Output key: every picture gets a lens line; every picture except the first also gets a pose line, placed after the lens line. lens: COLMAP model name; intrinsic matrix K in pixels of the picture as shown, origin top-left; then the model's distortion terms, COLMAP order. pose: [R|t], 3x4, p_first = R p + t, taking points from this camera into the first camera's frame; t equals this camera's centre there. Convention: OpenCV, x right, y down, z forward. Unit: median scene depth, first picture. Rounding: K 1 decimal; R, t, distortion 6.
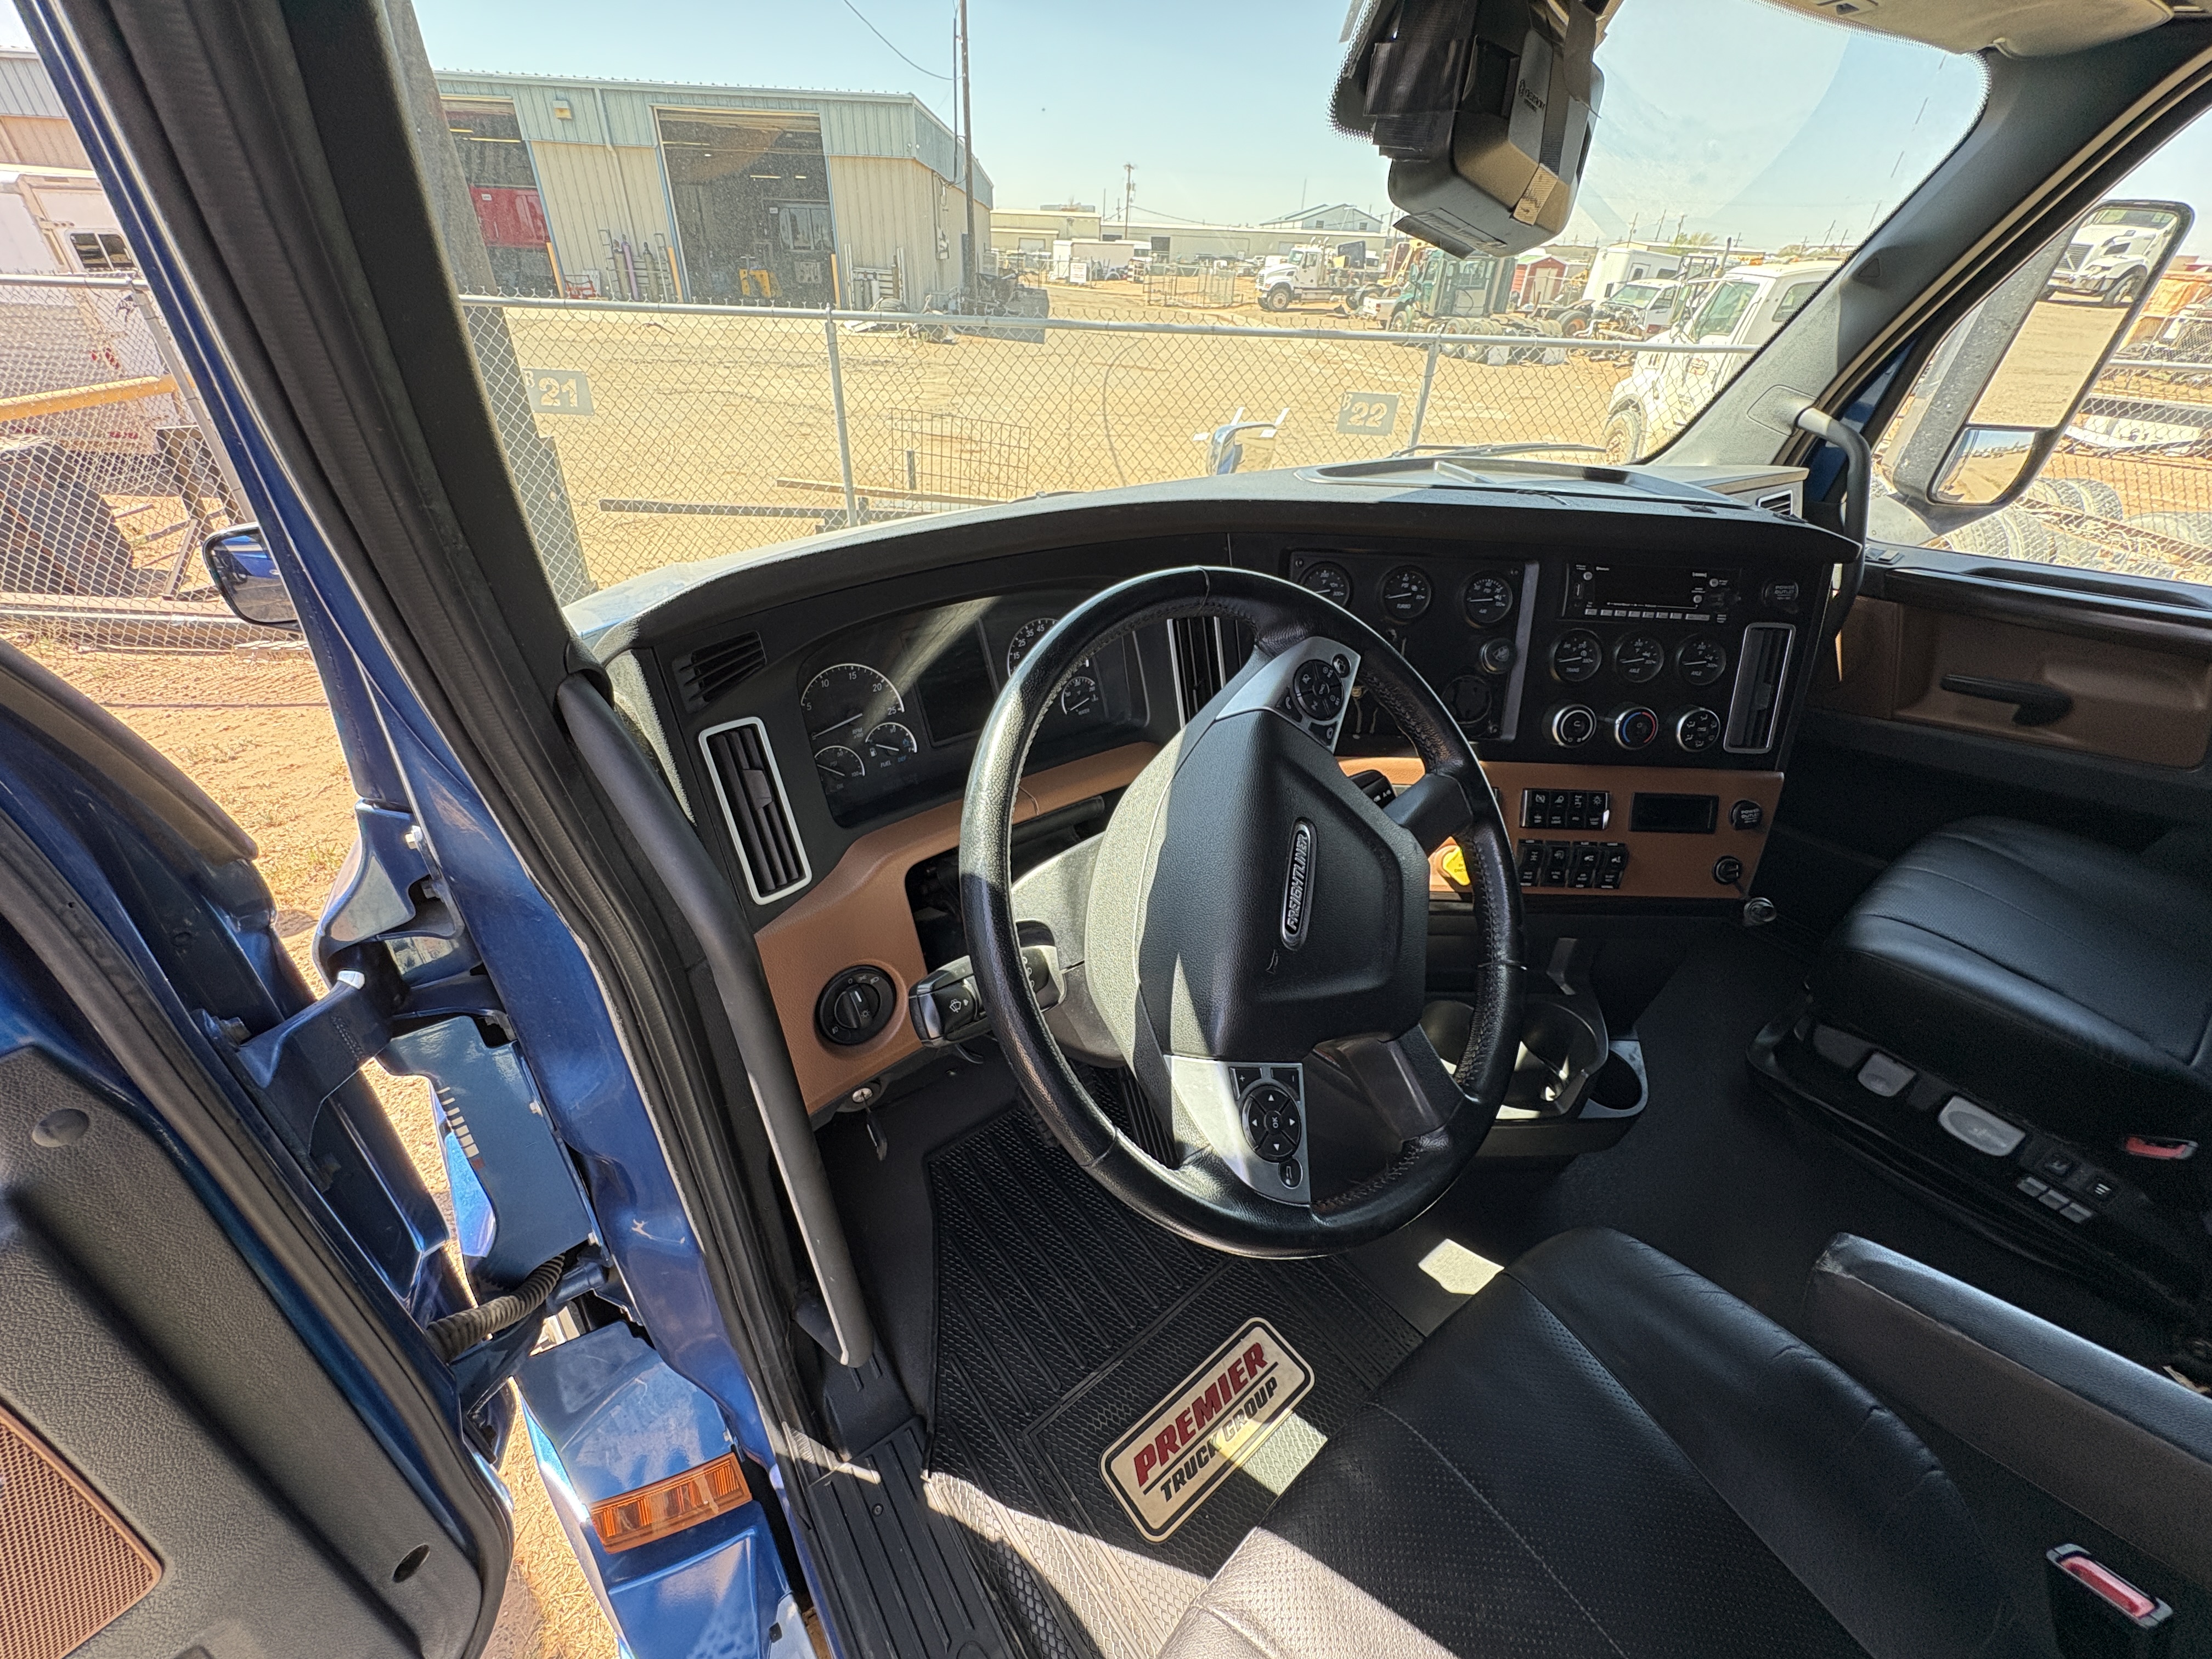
lens RADIAL K [[890.5, 0, 1097.2], [0, 890.5, 825.2], [0, 0, 1]] dist [0.000848, -0.000309]
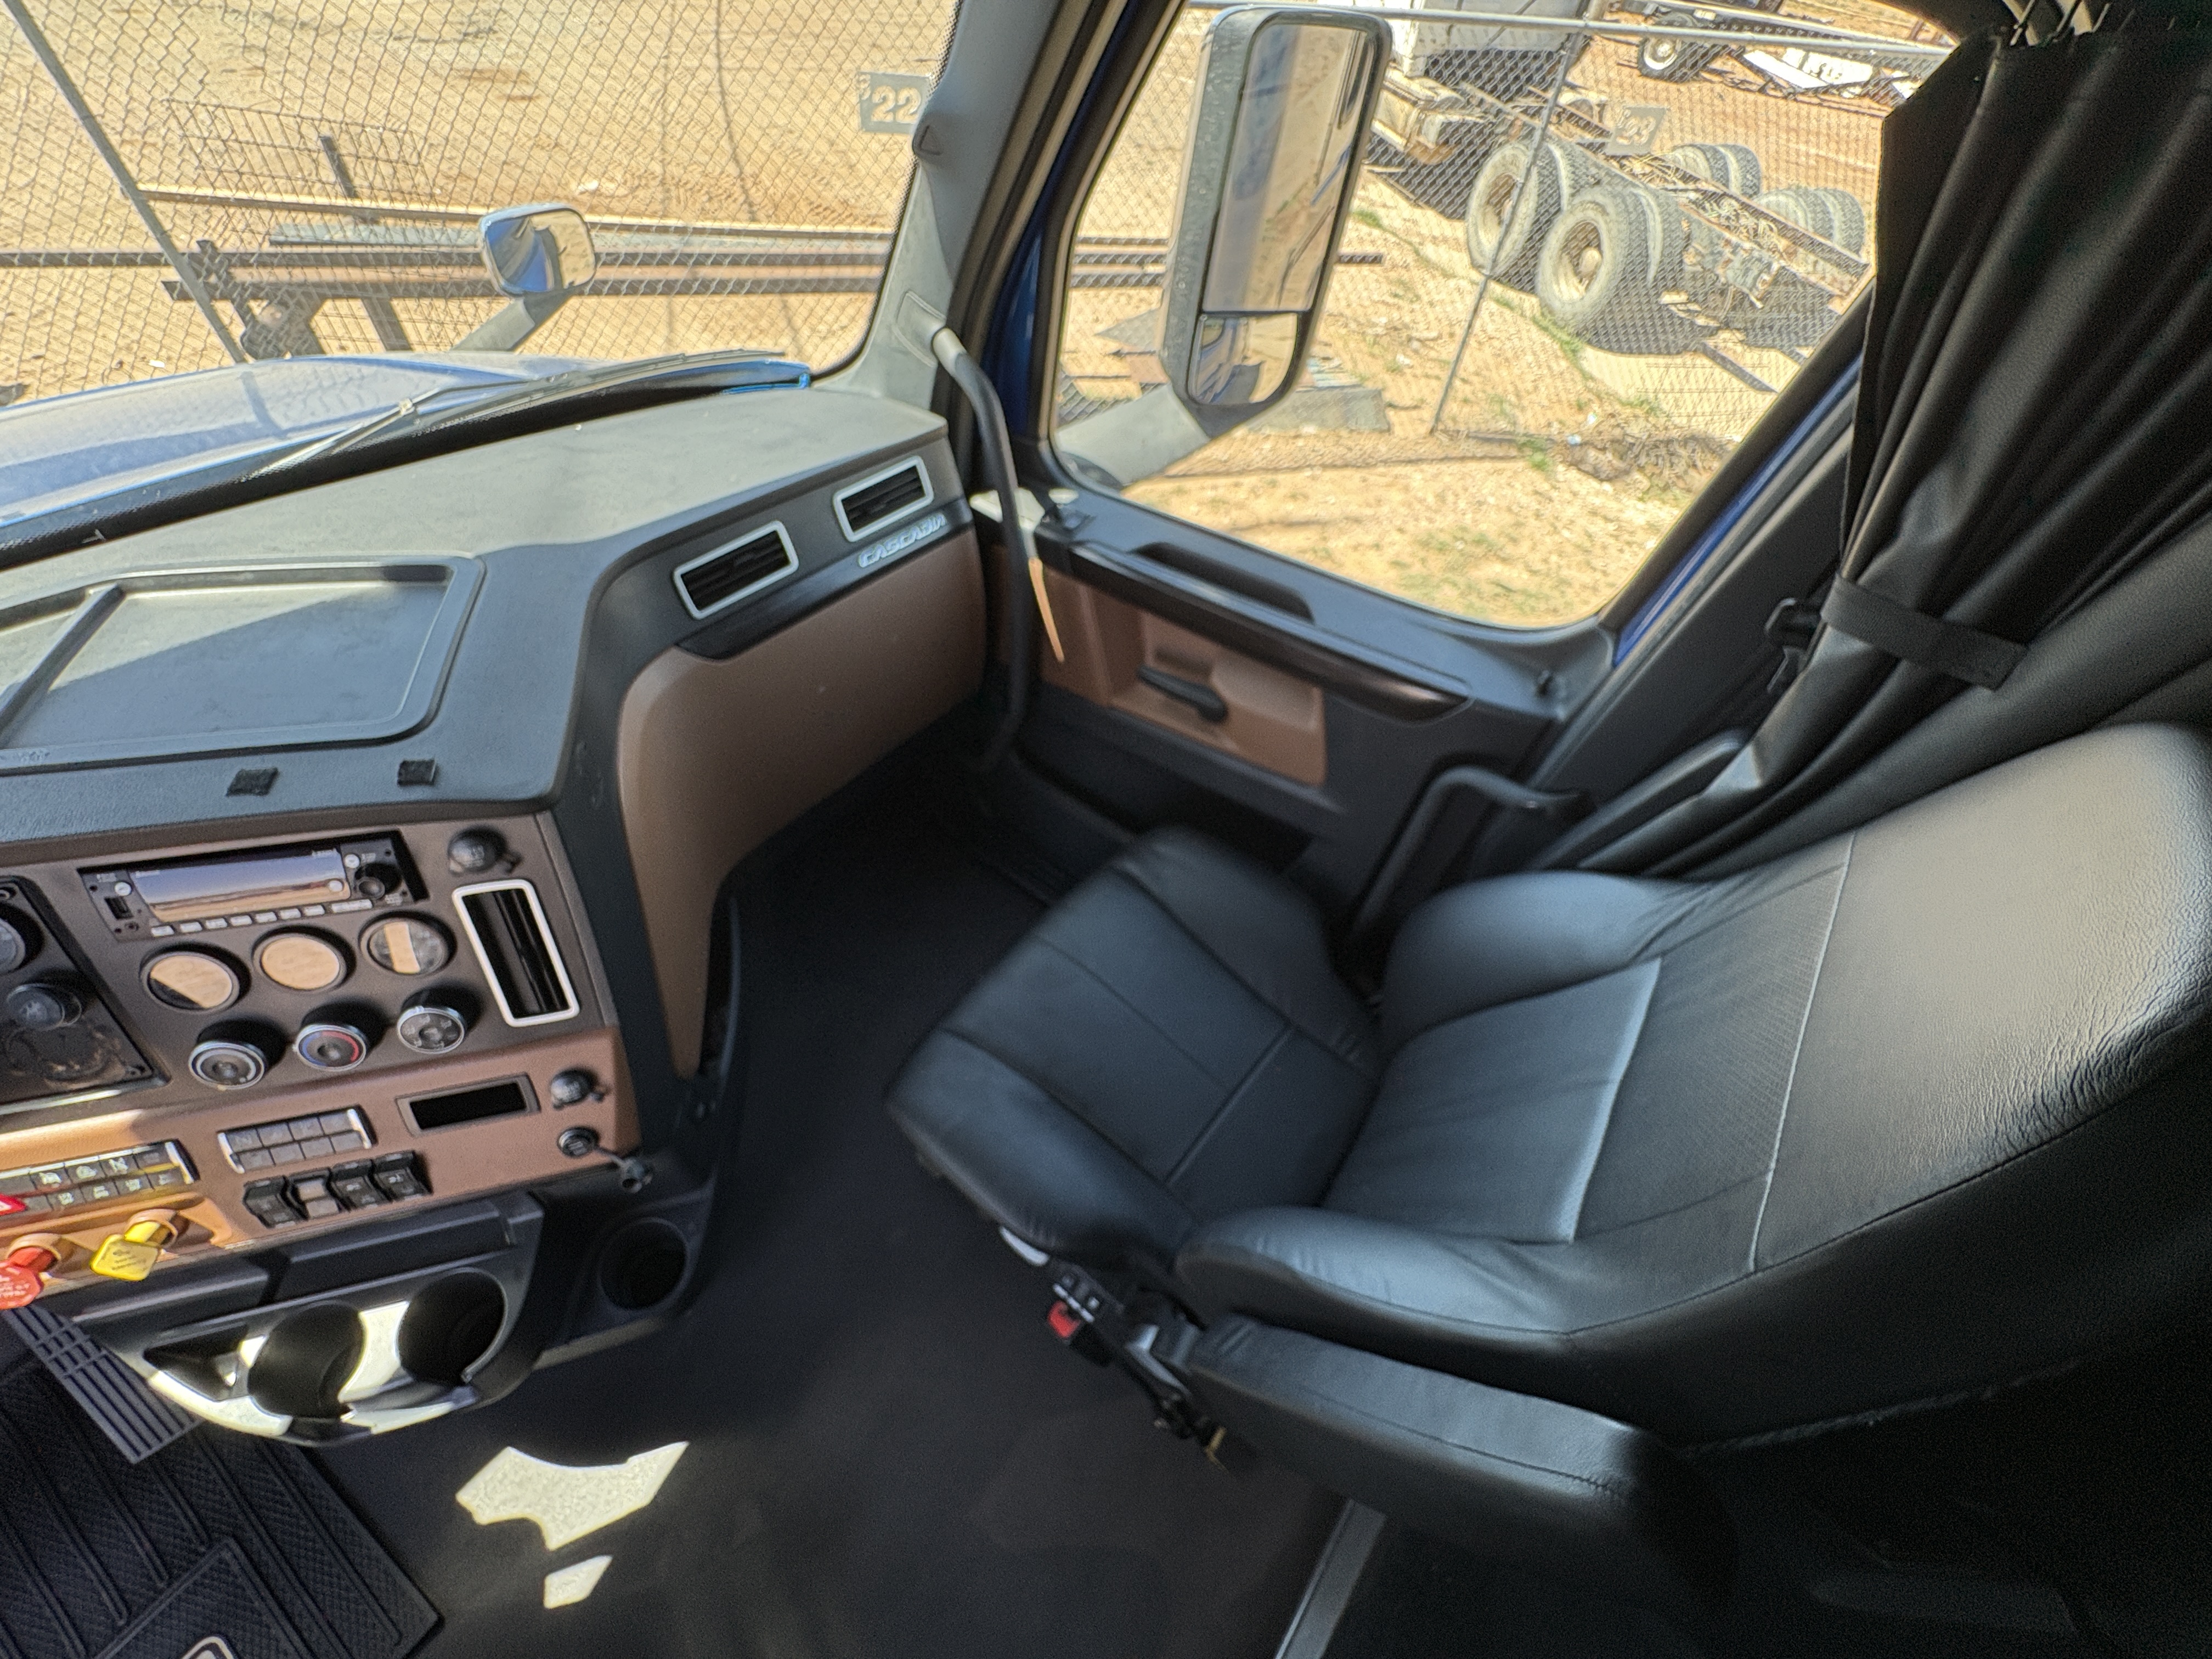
lens RADIAL K [[890.5, 0, 1102.7], [0, 890.5, 827.7], [0, 0, 1]] dist [0.000848, -0.000309]
pose [[0.969303, -0.154380, 0.191358, 1.059901], [0.087689, 0.944179, 0.317546, -0.435783], [-0.229699, -0.291019, 0.928734, 0.222249]]
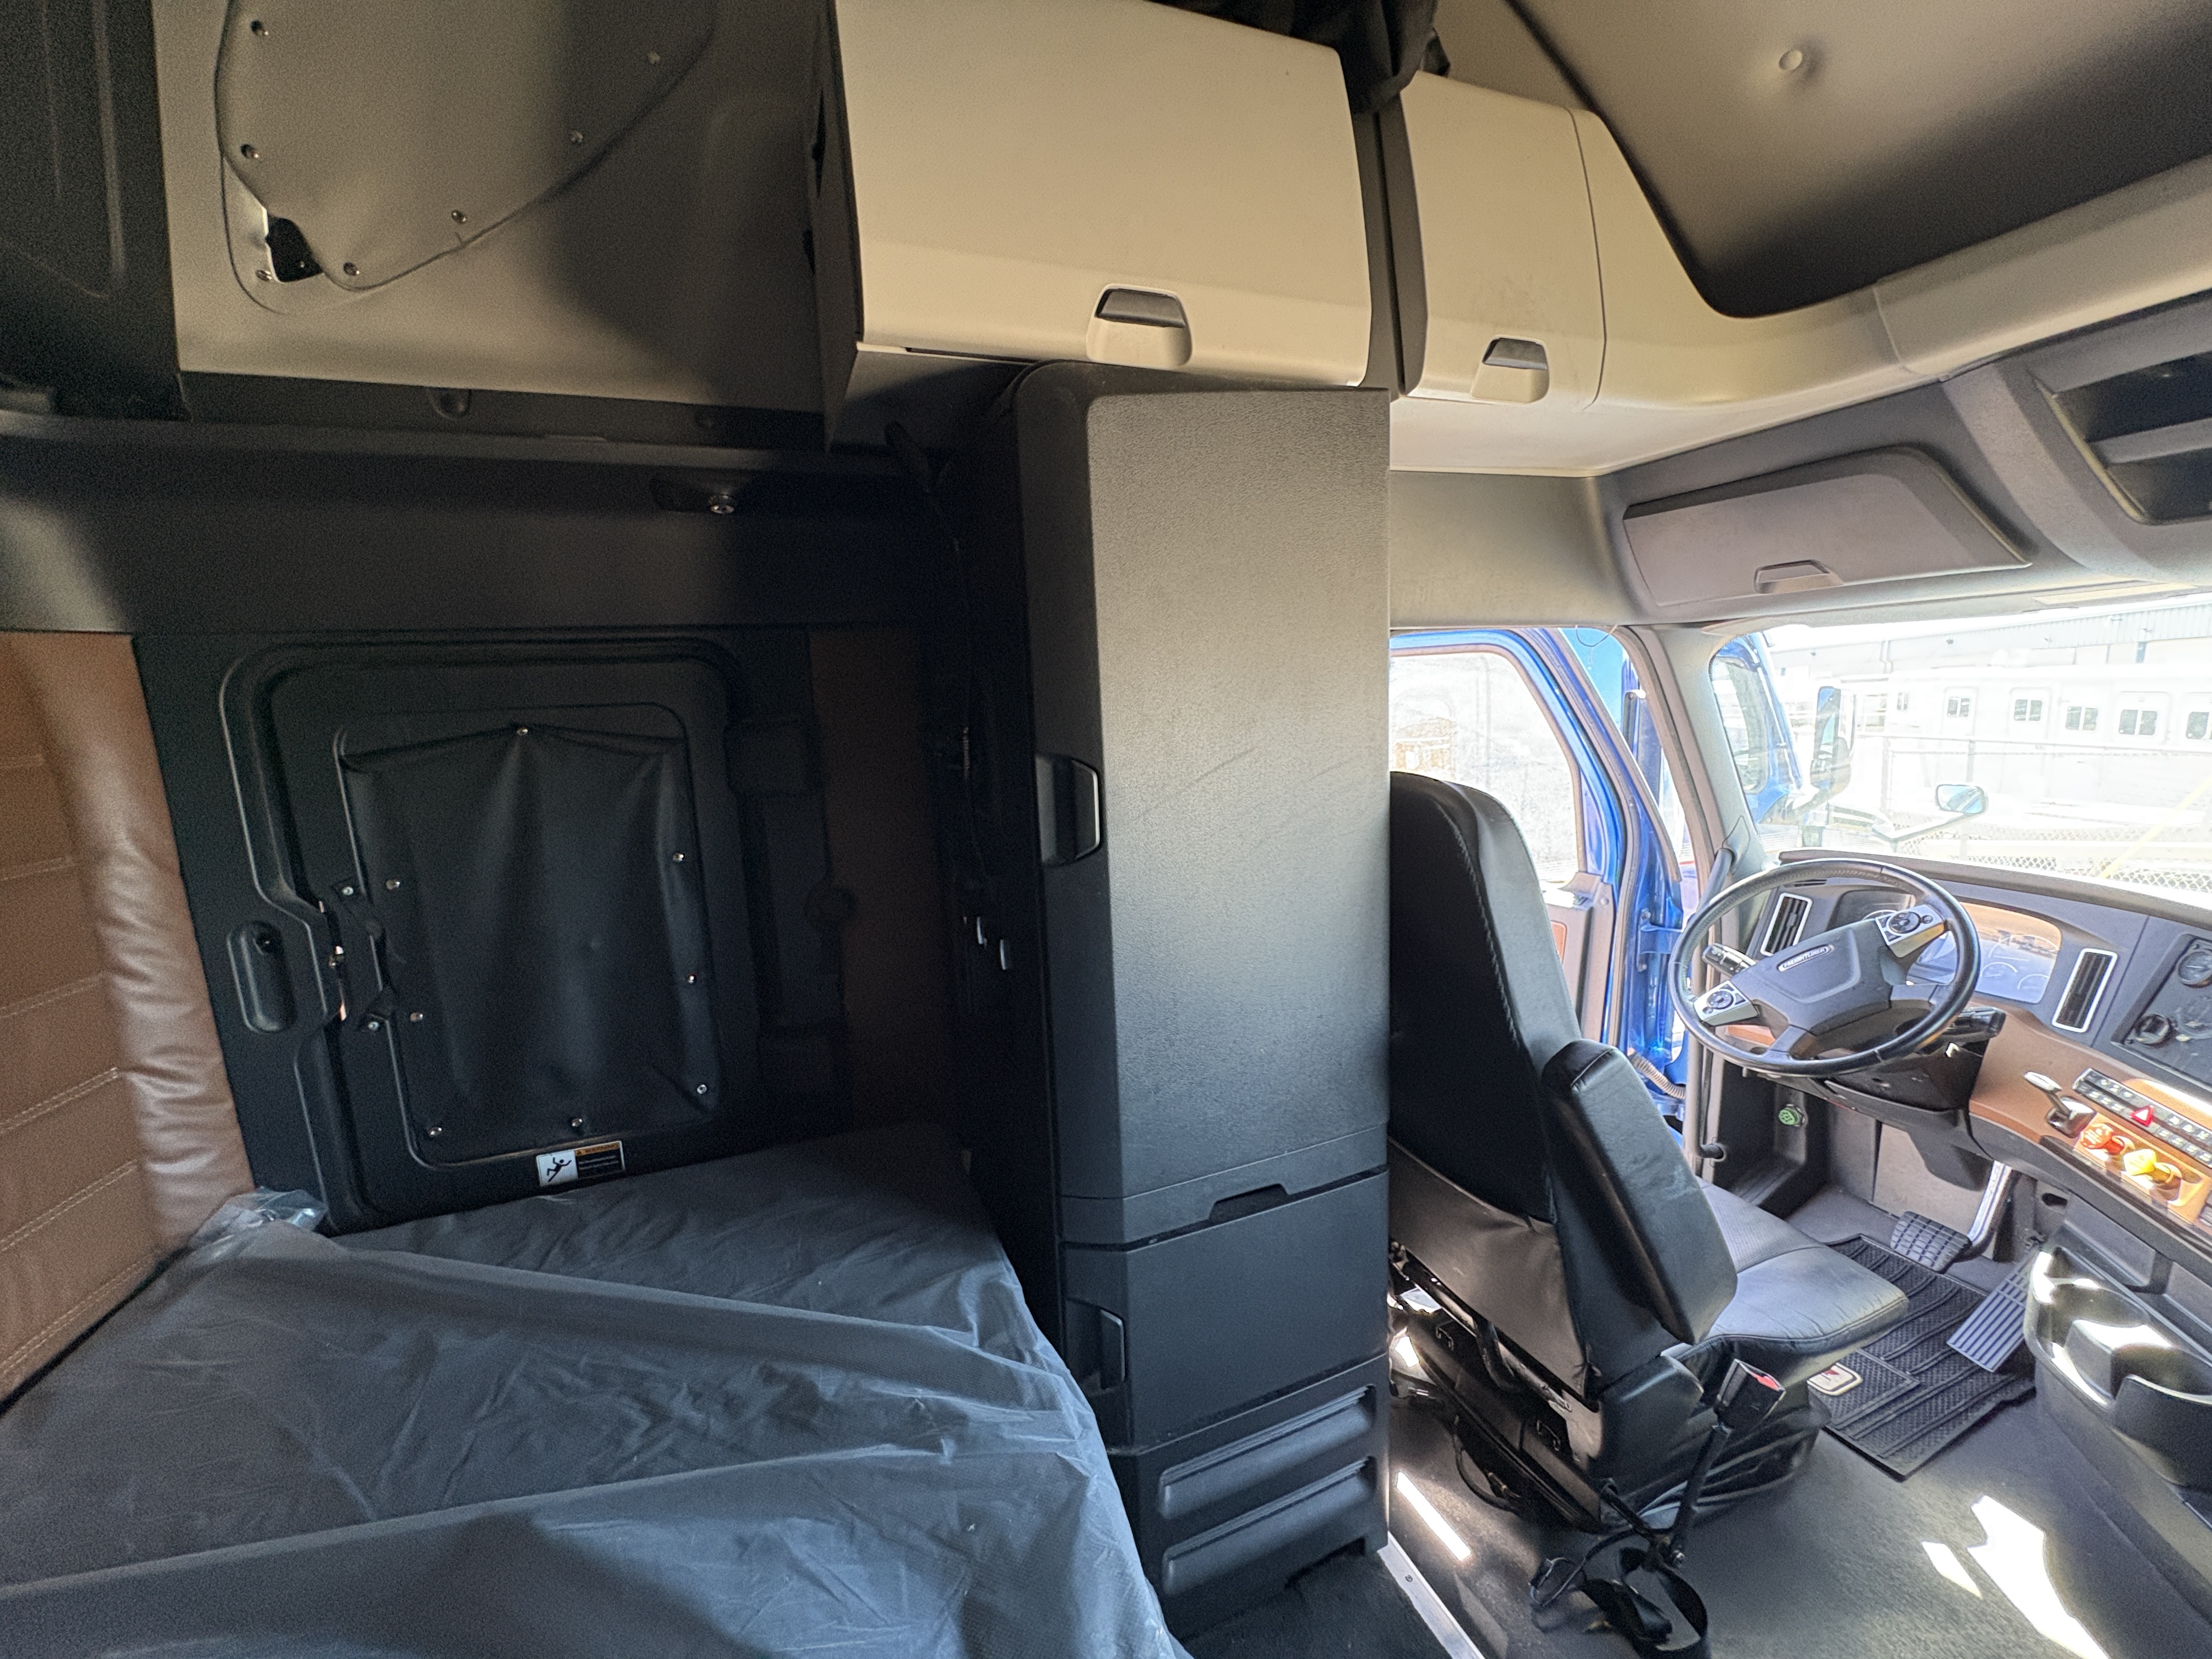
lens RADIAL K [[890.5, 0, 1097.4], [0, 890.5, 836.1], [0, 0, 1]] dist [0.000848, -0.000309]
pose [[-0.297999, 0.105116, -0.948761, 1.931135], [-0.510238, 0.822473, 0.251386, 0.078161], [0.806755, 0.559006, -0.191462, -0.222691]]
